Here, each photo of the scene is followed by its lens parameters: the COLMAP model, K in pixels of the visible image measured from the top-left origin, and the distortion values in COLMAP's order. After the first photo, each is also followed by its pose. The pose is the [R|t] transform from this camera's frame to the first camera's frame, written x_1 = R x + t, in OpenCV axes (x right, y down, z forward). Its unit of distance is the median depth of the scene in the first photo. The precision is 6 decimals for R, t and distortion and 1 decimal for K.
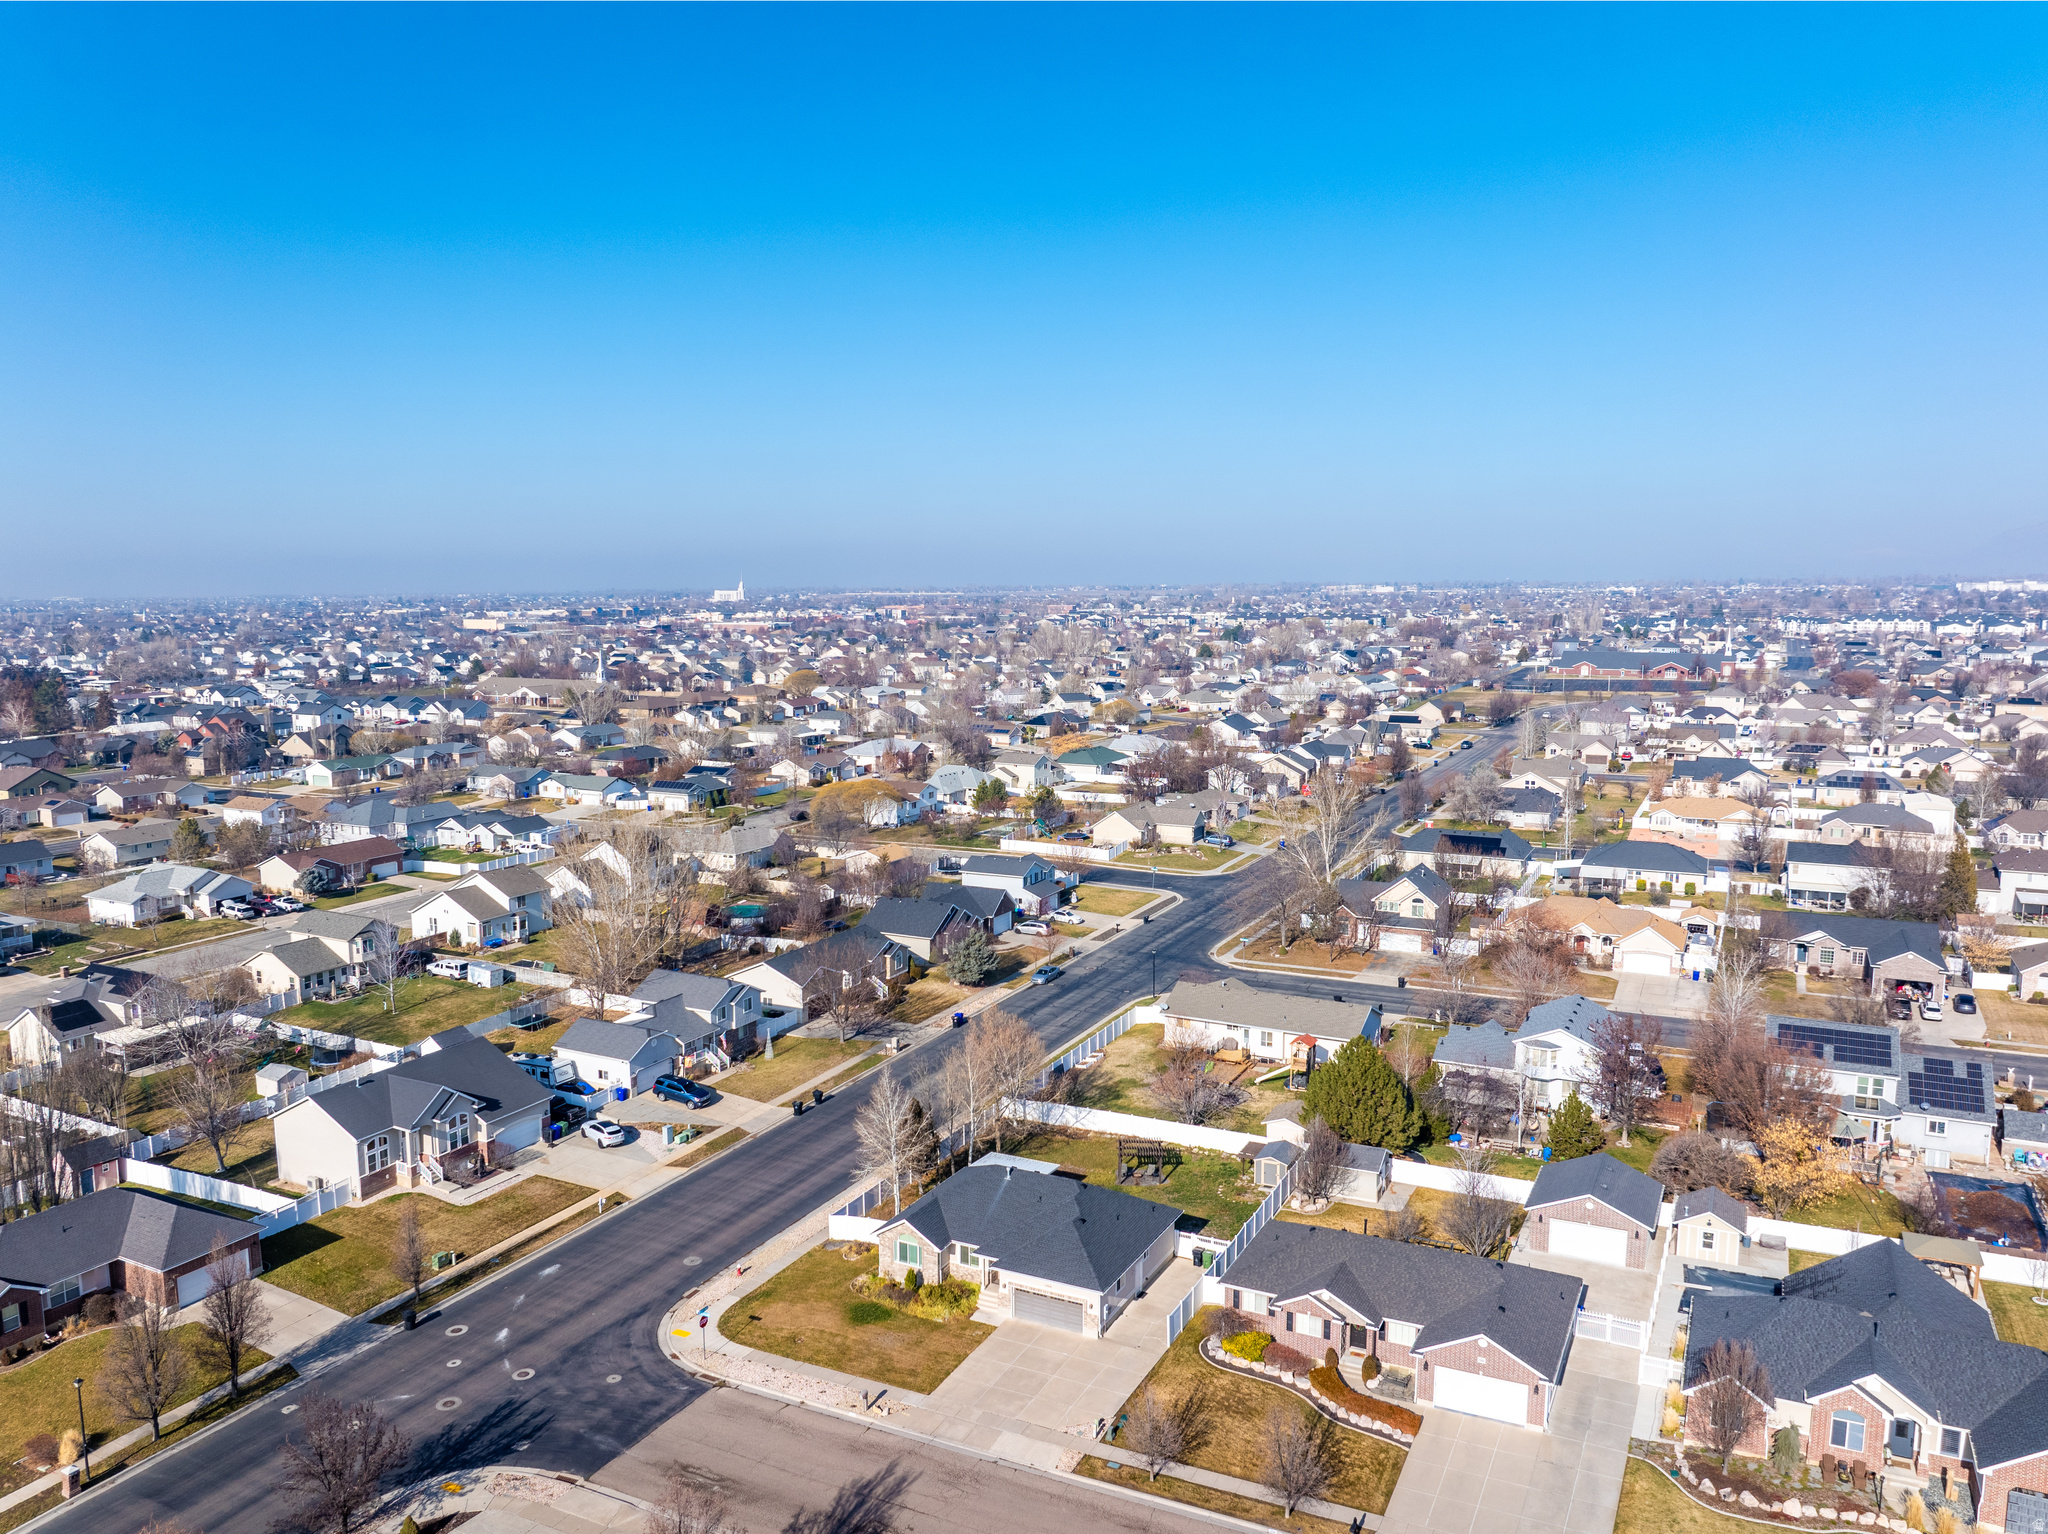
lens RADIAL K [[1482.7, 0, 1027.8], [0, 1482.7, 794.8], [0, 0, 1]] dist [-0.037188, -0.005277]
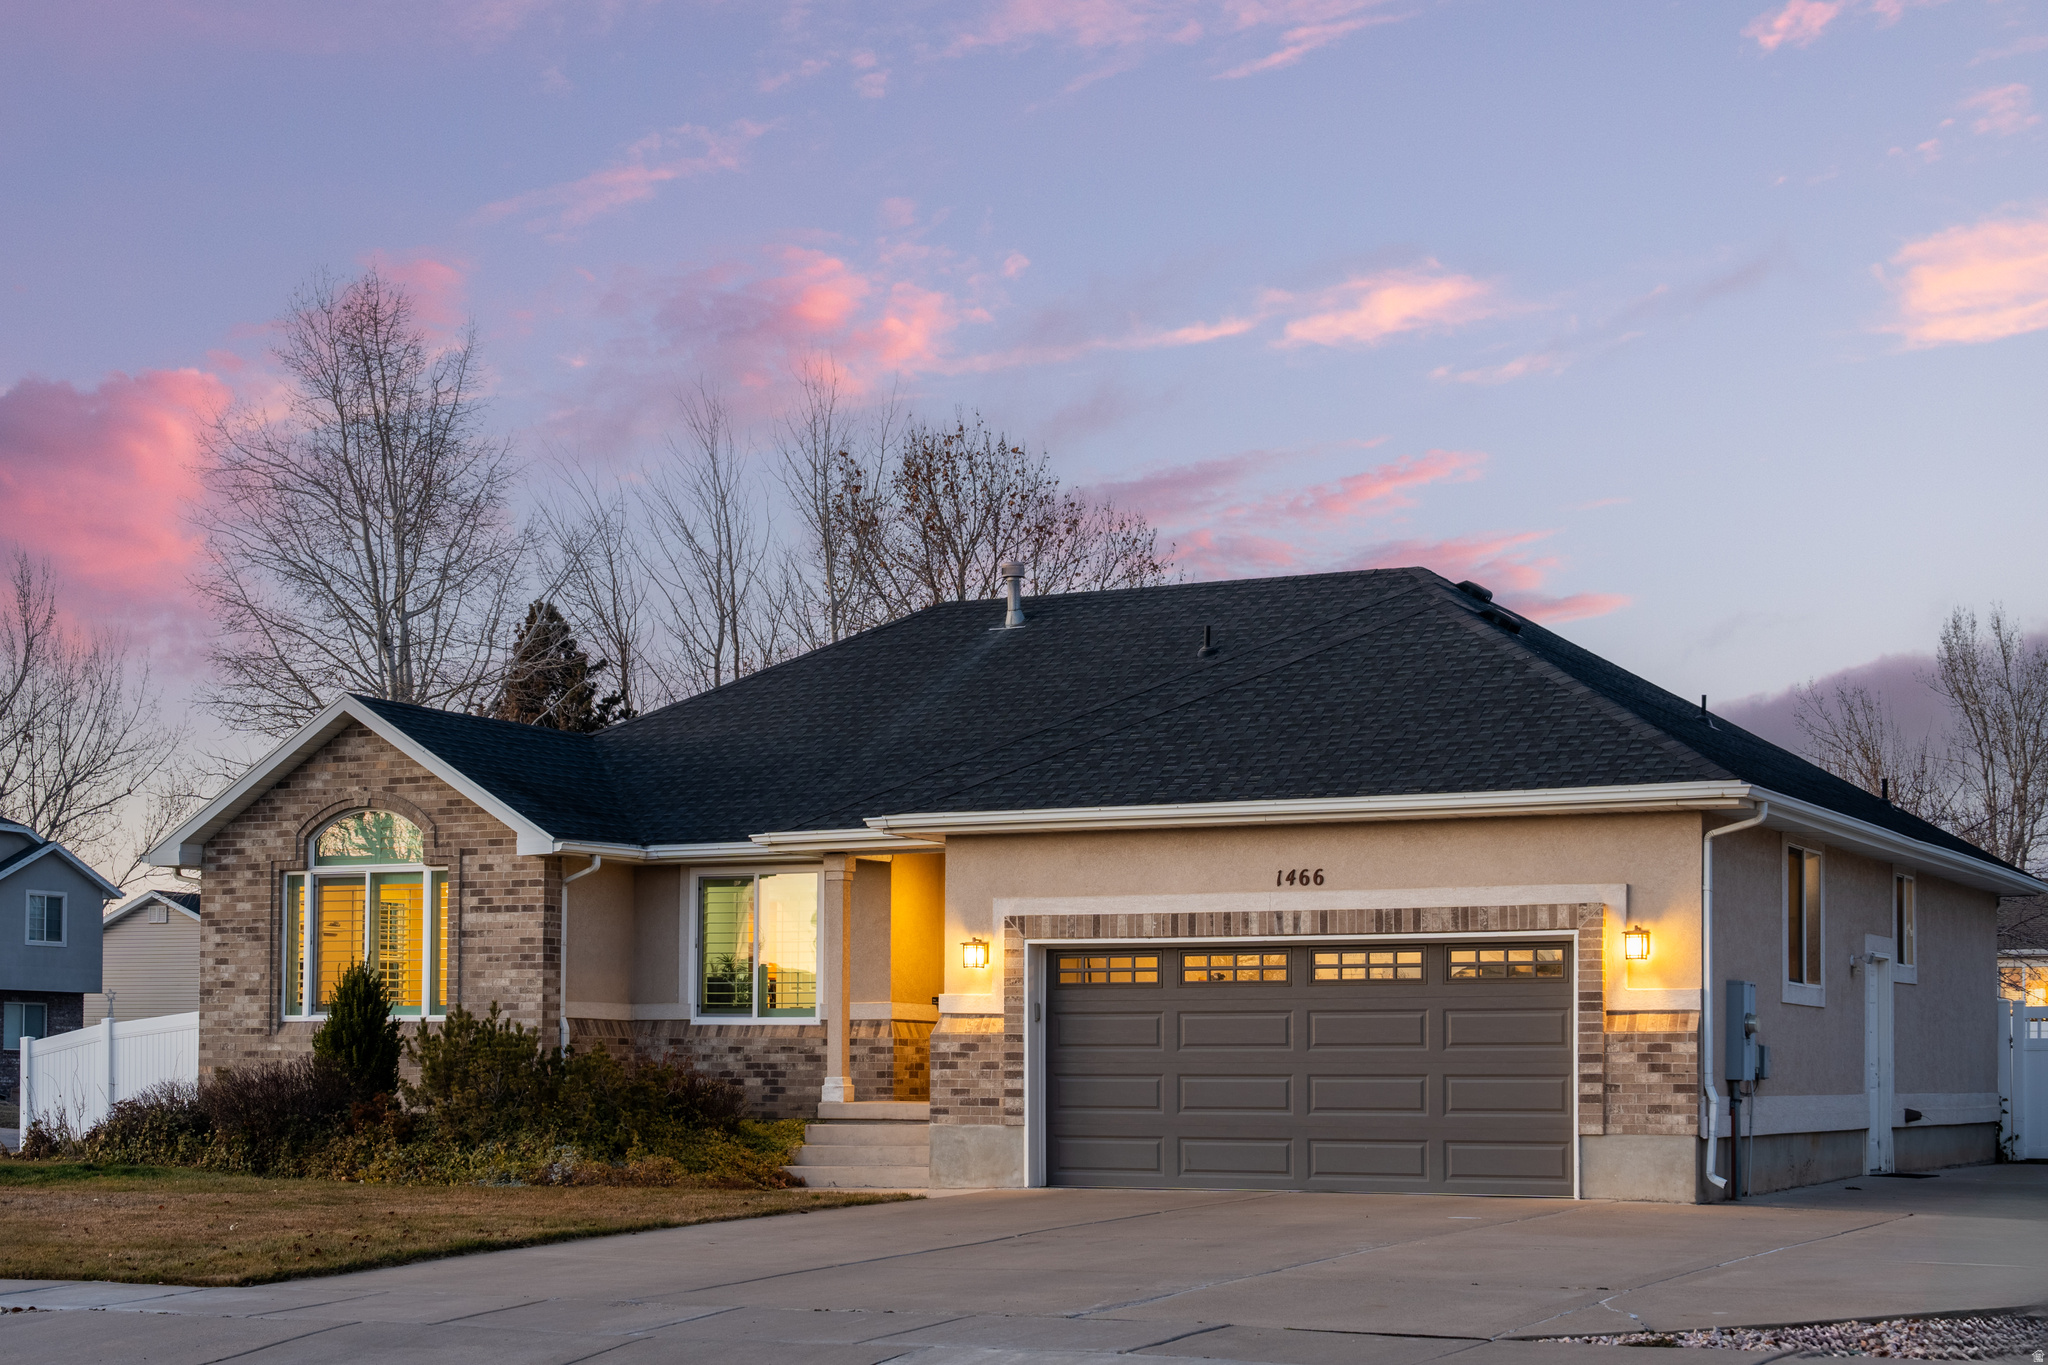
lens RADIAL K [[3020.6, 0, 1029.3], [0, 3020.6, 1009.4], [0, 0, 1]] dist [0.000485, 0.025983]
pose [[0.999876, 0.012858, -0.009108, -0.008045], [-0.014216, 0.985430, -0.169484, 0.372987], [0.006796, 0.169593, 0.985491, 0.690729]]
